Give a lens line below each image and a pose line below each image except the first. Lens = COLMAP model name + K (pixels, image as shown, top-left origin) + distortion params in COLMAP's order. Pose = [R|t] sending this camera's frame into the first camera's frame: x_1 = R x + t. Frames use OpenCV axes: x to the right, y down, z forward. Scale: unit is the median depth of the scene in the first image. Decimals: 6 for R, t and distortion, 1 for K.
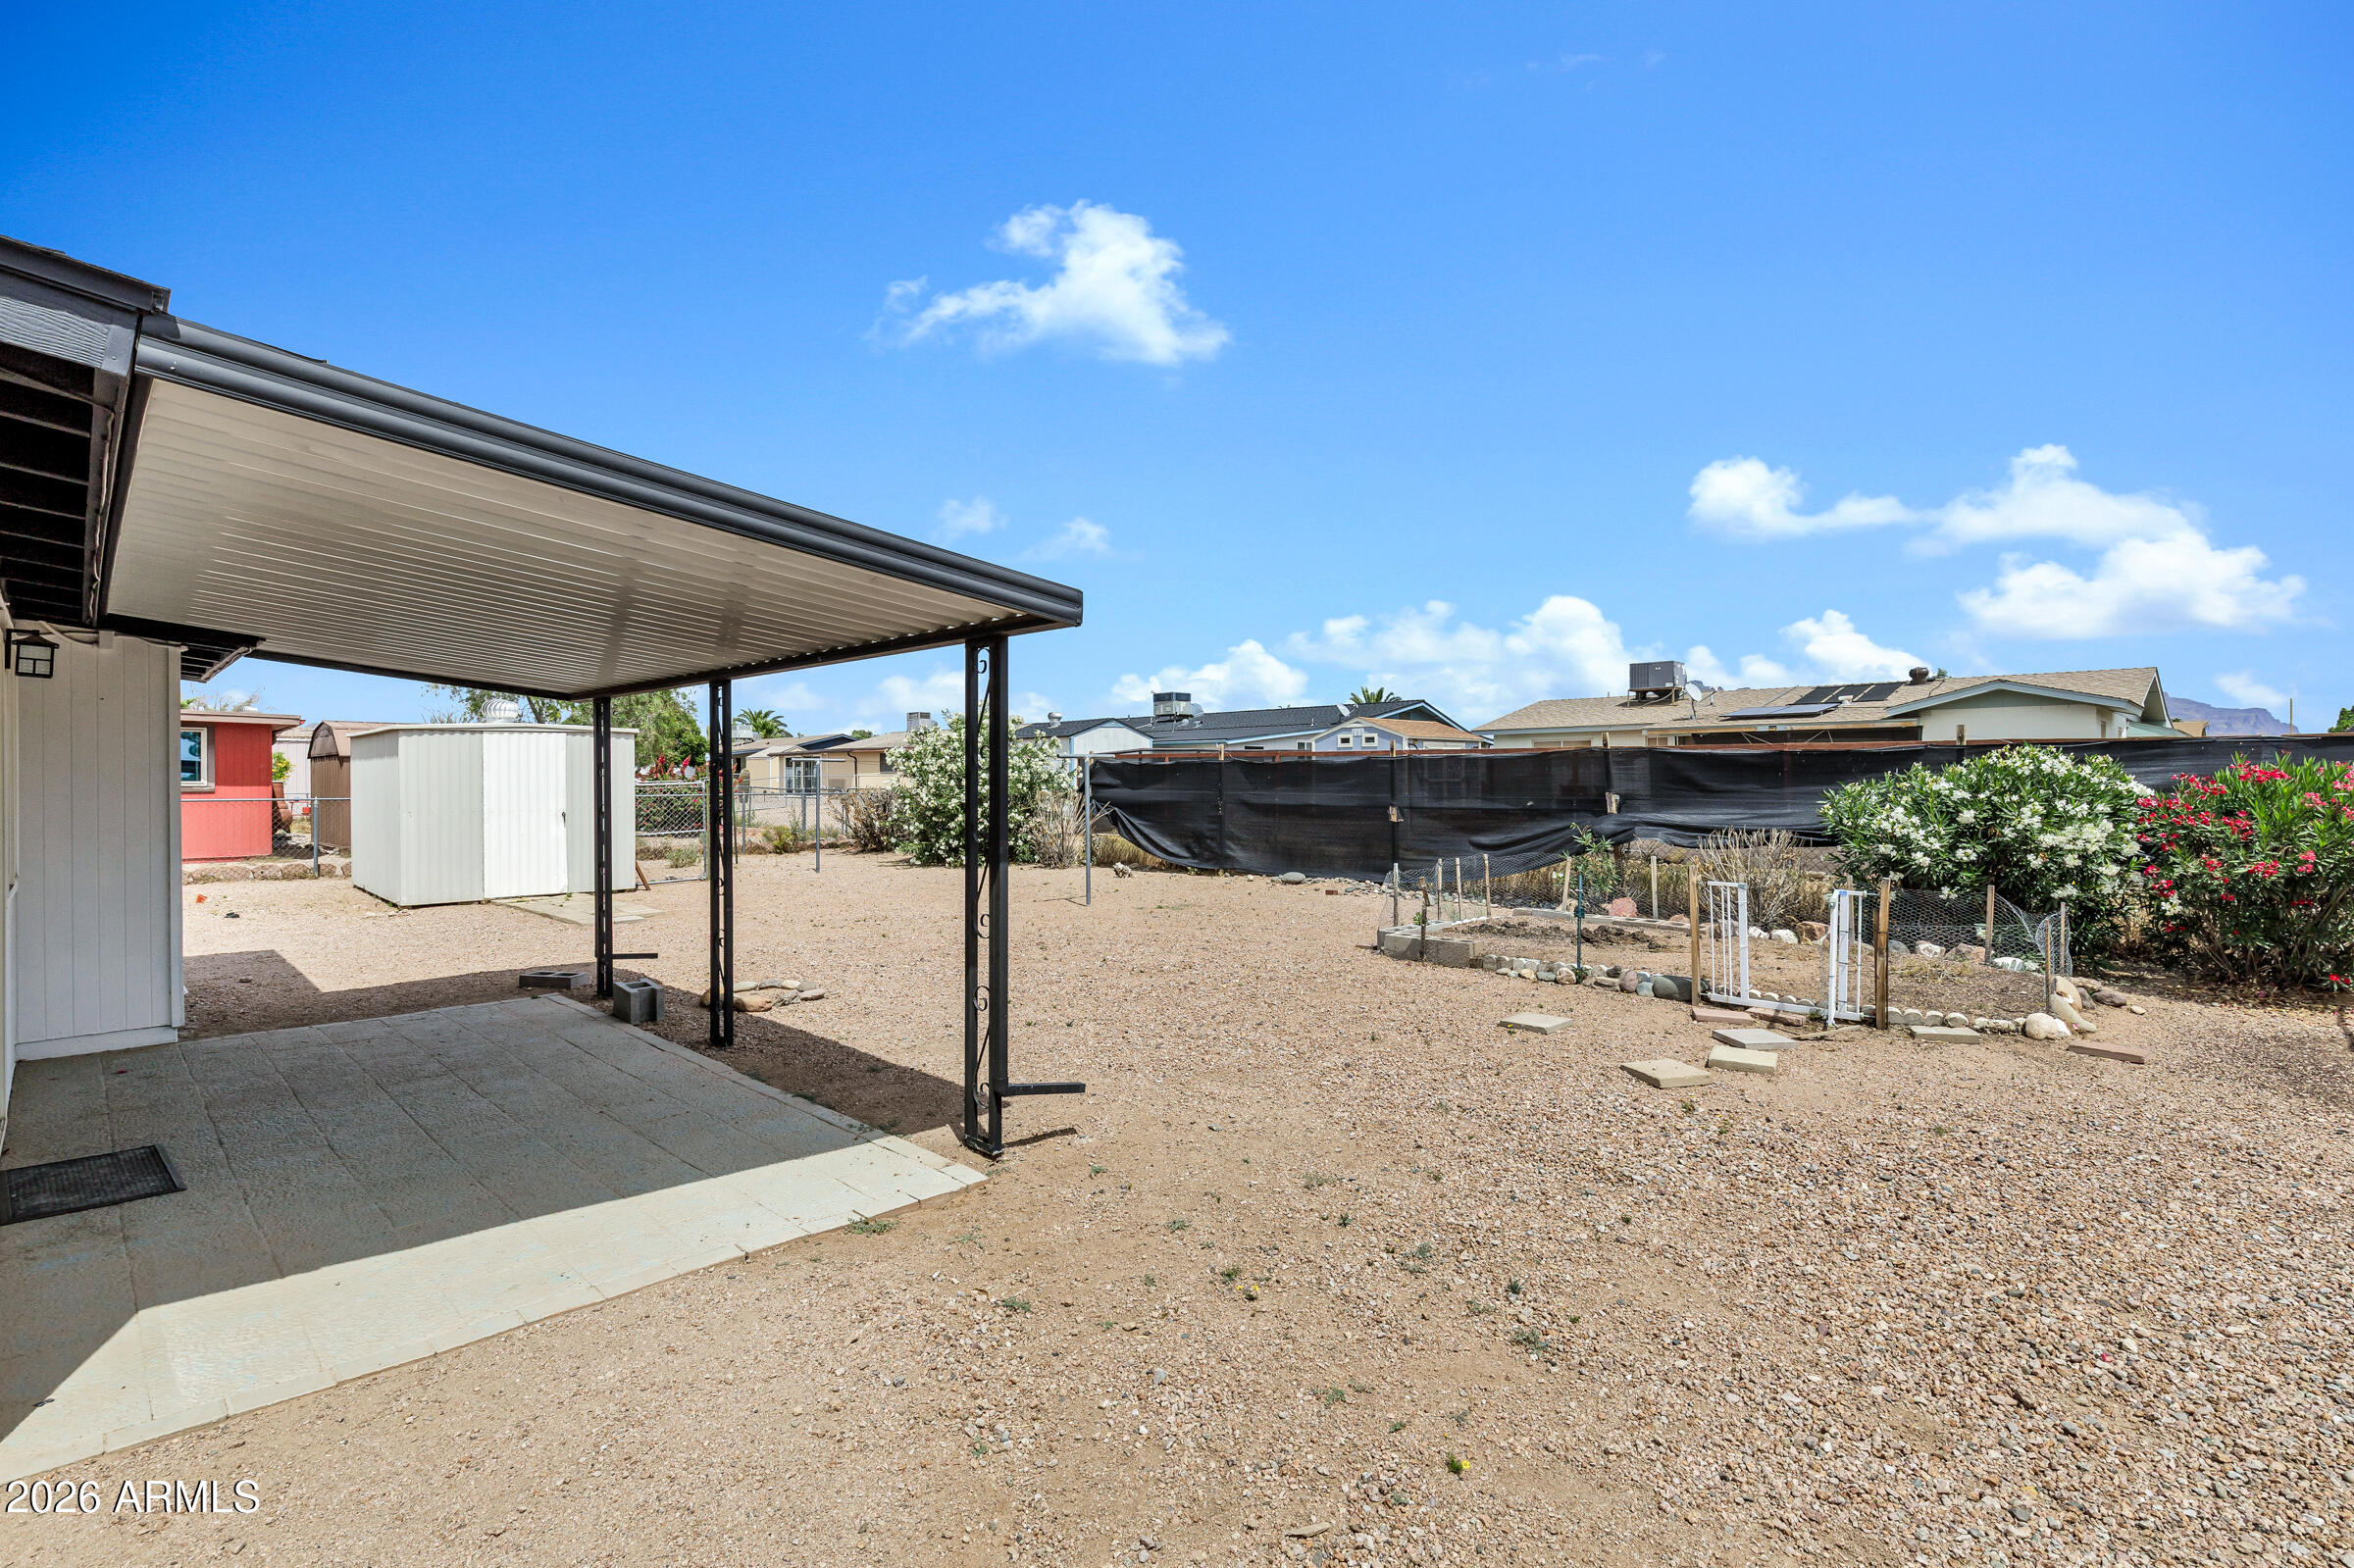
lens RADIAL K [[1083.2, 0, 1177.0], [0, 1083.2, 784.0], [0, 0, 1]] dist [0.001475, -0.000080]
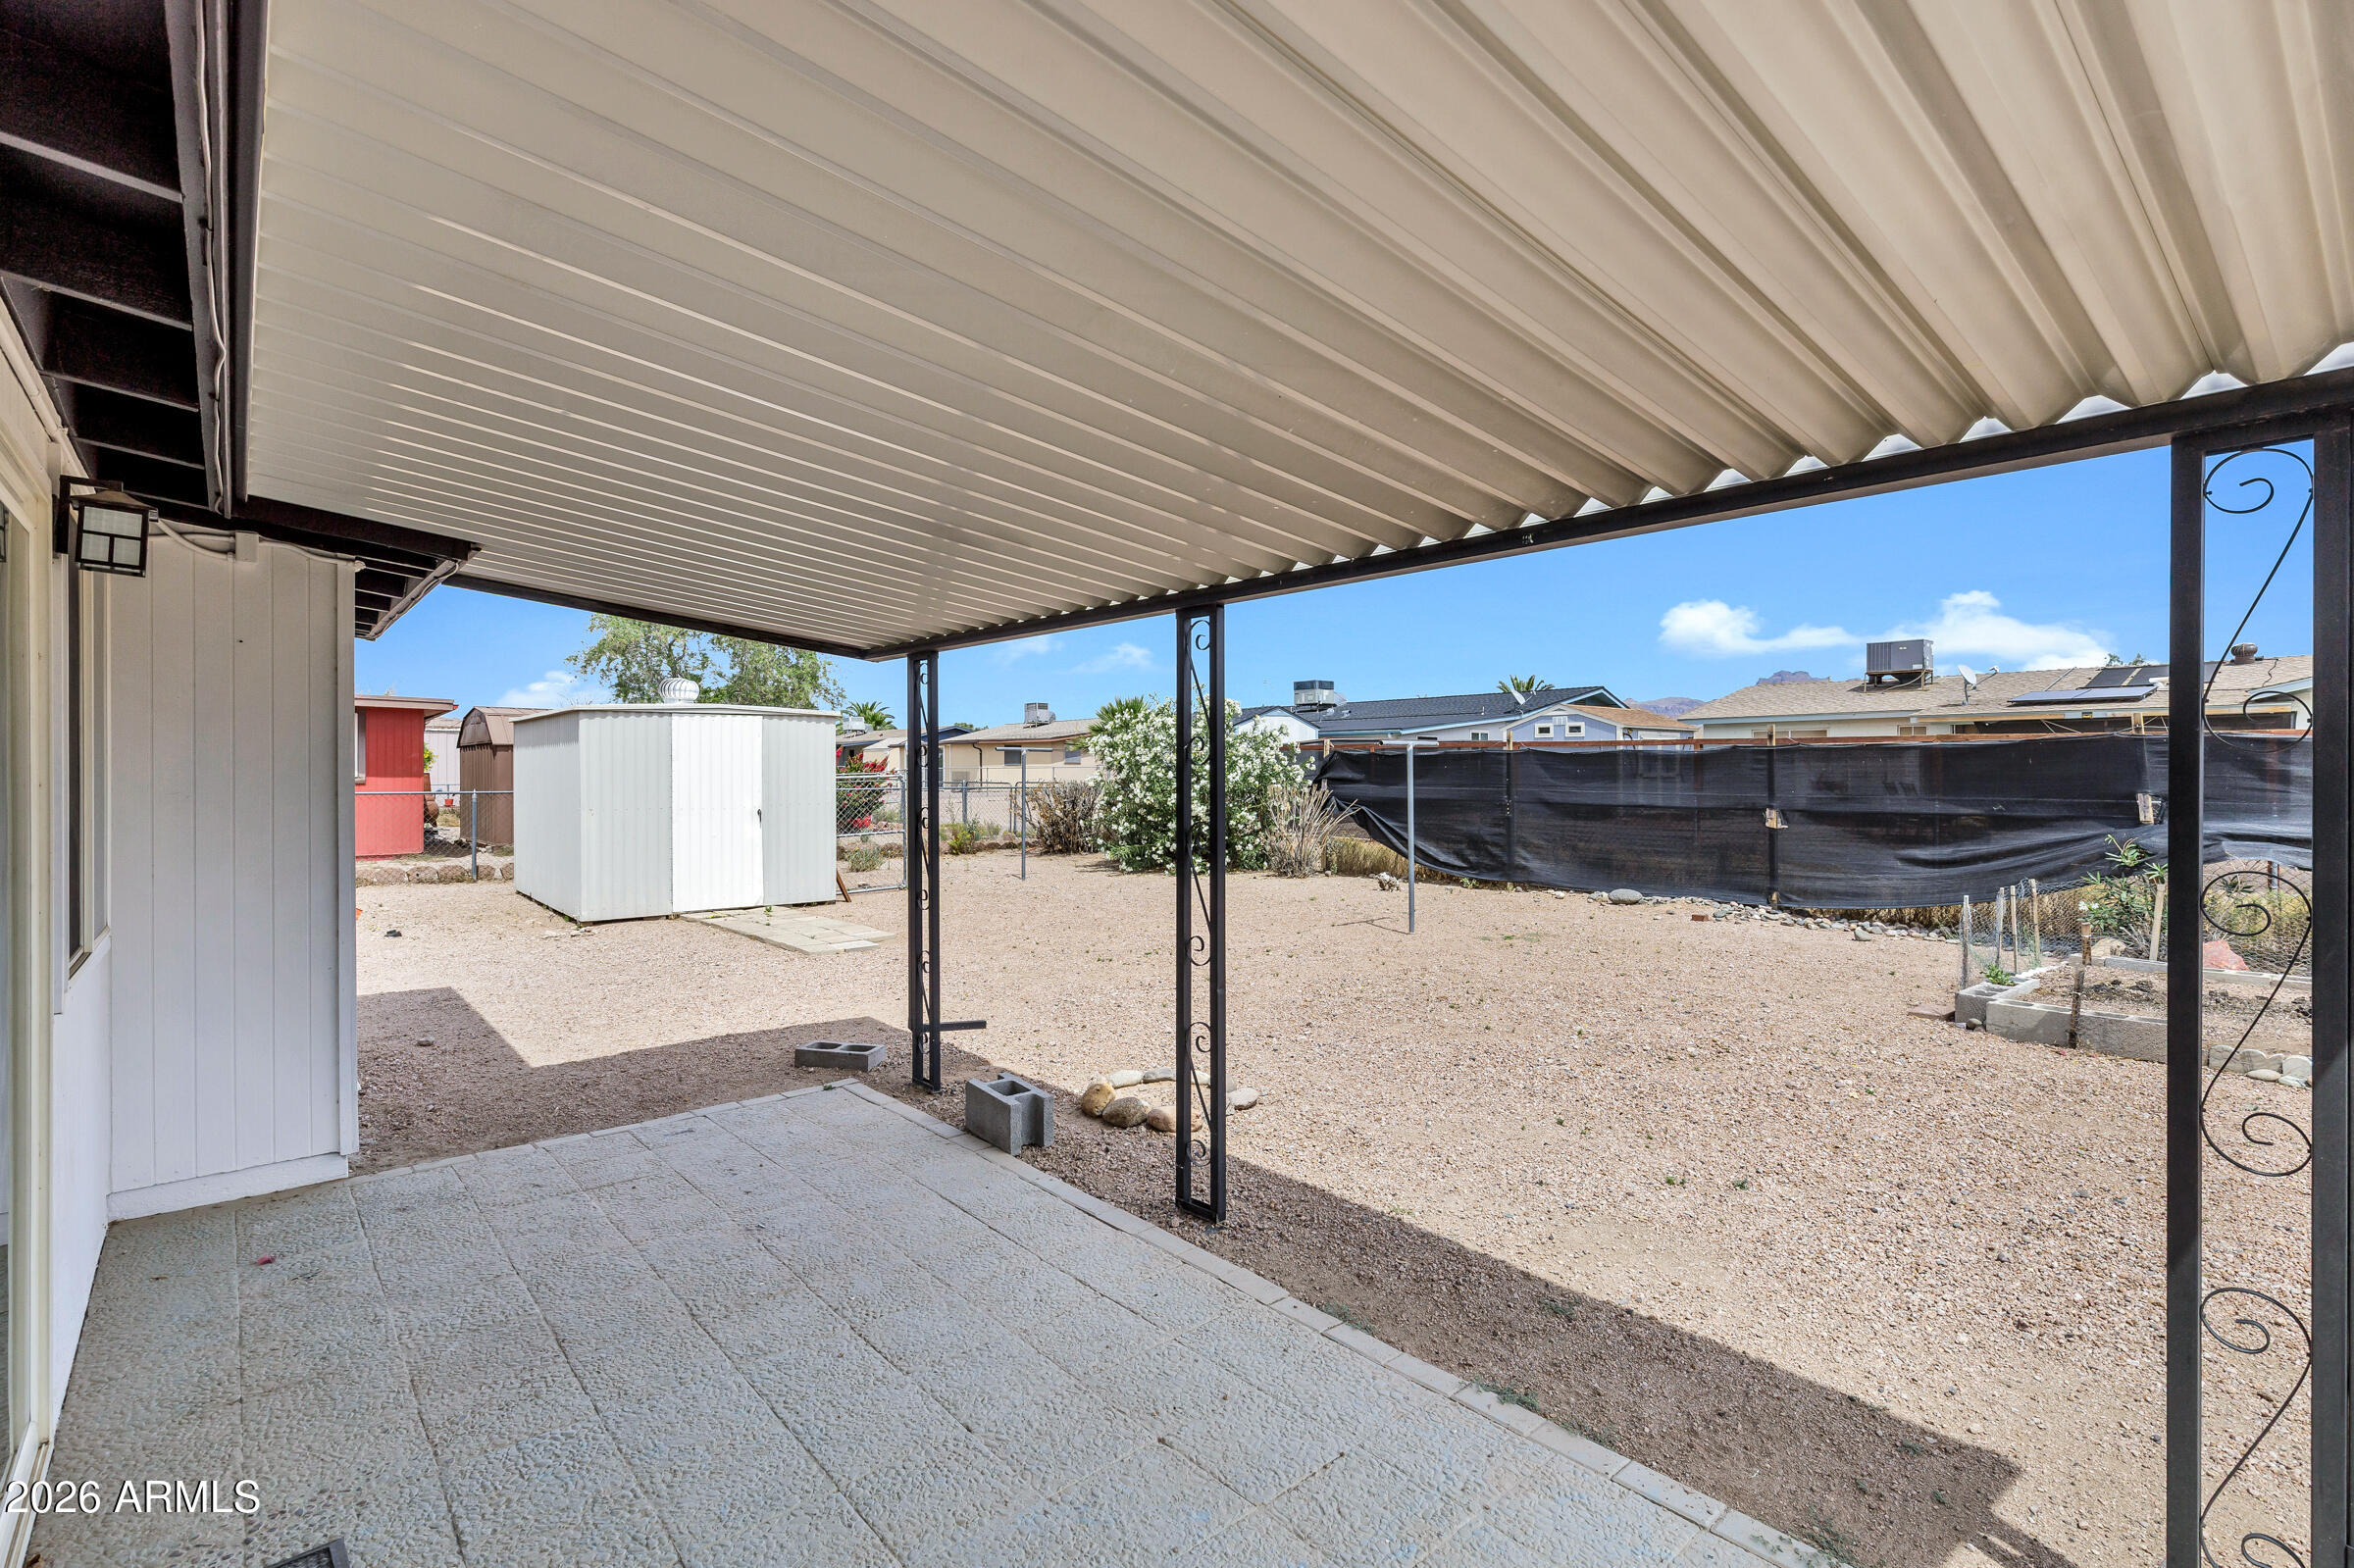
lens RADIAL K [[1099.9, 0, 1180.0], [0, 1099.9, 777.1], [0, 0, 1]] dist [0.003644, -0.000110]
pose [[0.996582, 0.003550, -0.082535, -0.129639], [-0.003563, 0.999994, -0.000014, -0.000363], [0.082535, 0.000308, 0.996588, 0.133810]]
